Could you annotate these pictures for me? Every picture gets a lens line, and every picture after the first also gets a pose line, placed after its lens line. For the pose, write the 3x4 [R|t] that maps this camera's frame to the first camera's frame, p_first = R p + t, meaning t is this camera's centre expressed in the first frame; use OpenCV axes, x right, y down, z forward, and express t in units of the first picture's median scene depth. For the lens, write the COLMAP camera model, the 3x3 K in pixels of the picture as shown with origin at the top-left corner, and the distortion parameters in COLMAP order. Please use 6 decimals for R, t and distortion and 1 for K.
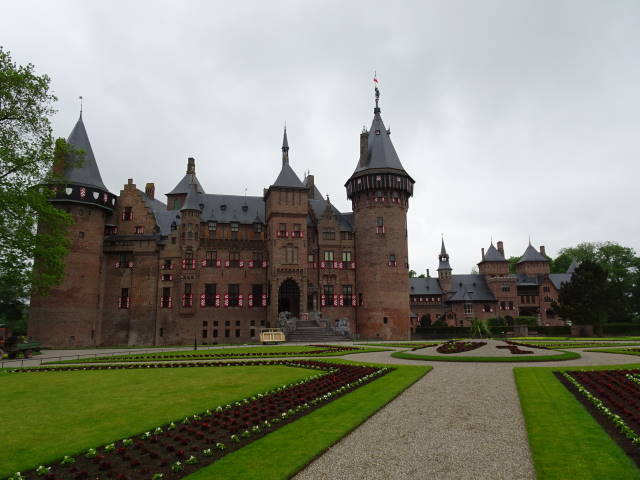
lens RADIAL K [[458.6, 0, 320.0], [0, 458.6, 240.0], [0, 0, 1]] dist [0.018693, 0.001567]
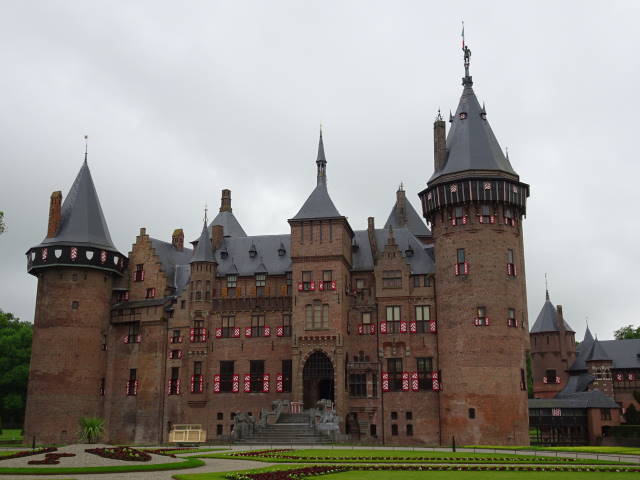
lens RADIAL K [[716.0, 0, 320.0], [0, 716.0, 240.0], [0, 0, 1]] dist [0.014503, 0.012656]
pose [[0.906044, -0.092915, -0.412858, 0.378089], [0.068192, 0.994905, -0.074254, -0.001354], [0.417654, 0.039123, 0.907764, 0.017342]]
